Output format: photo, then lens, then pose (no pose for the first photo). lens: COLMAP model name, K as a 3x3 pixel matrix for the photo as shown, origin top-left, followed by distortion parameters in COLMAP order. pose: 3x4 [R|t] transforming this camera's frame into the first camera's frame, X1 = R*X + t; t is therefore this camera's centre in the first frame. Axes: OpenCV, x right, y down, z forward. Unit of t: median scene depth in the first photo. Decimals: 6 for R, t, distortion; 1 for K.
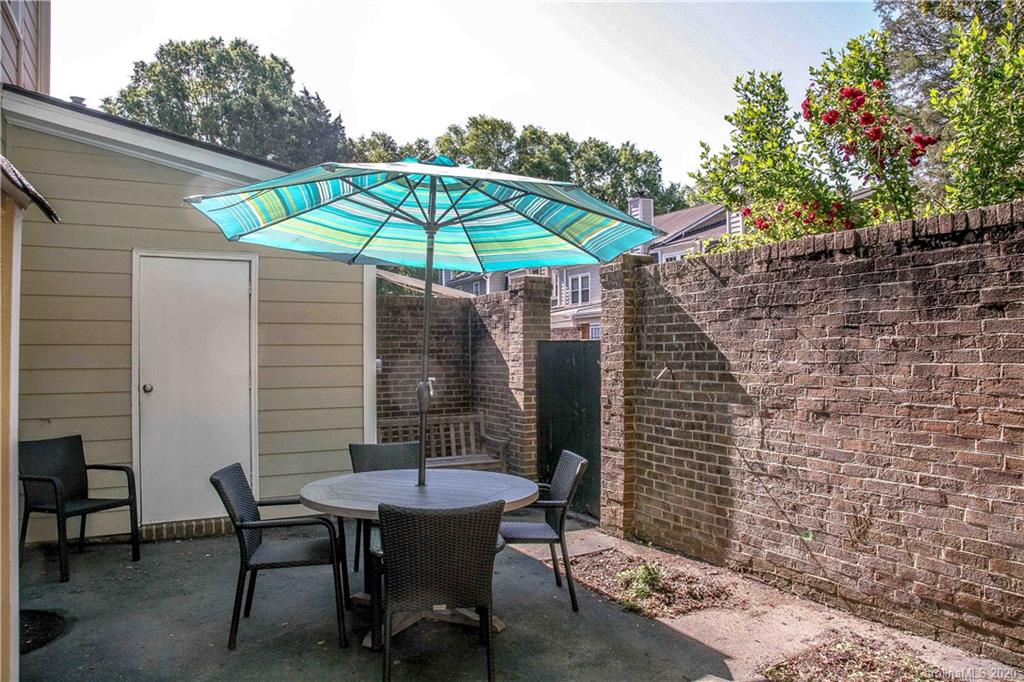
lens RADIAL K [[704.9, 0, 519.9], [0, 704.9, 346.7], [0, 0, 1]] dist [-0.129874, 0.078304]
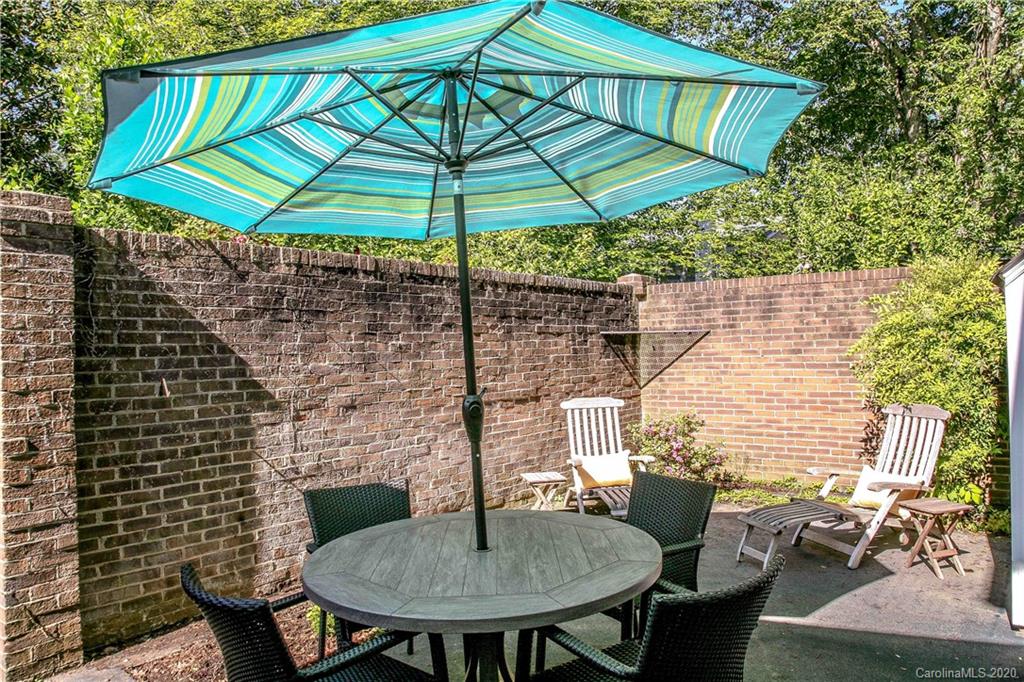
lens RADIAL K [[704.9, 0, 519.9], [0, 704.9, 346.7], [0, 0, 1]] dist [-0.129874, 0.078304]
pose [[-0.407519, 0.017548, 0.913028, -0.630614], [0.016143, 0.999798, -0.012010, 0.011652], [-0.913054, 0.009844, -0.407720, 1.012936]]
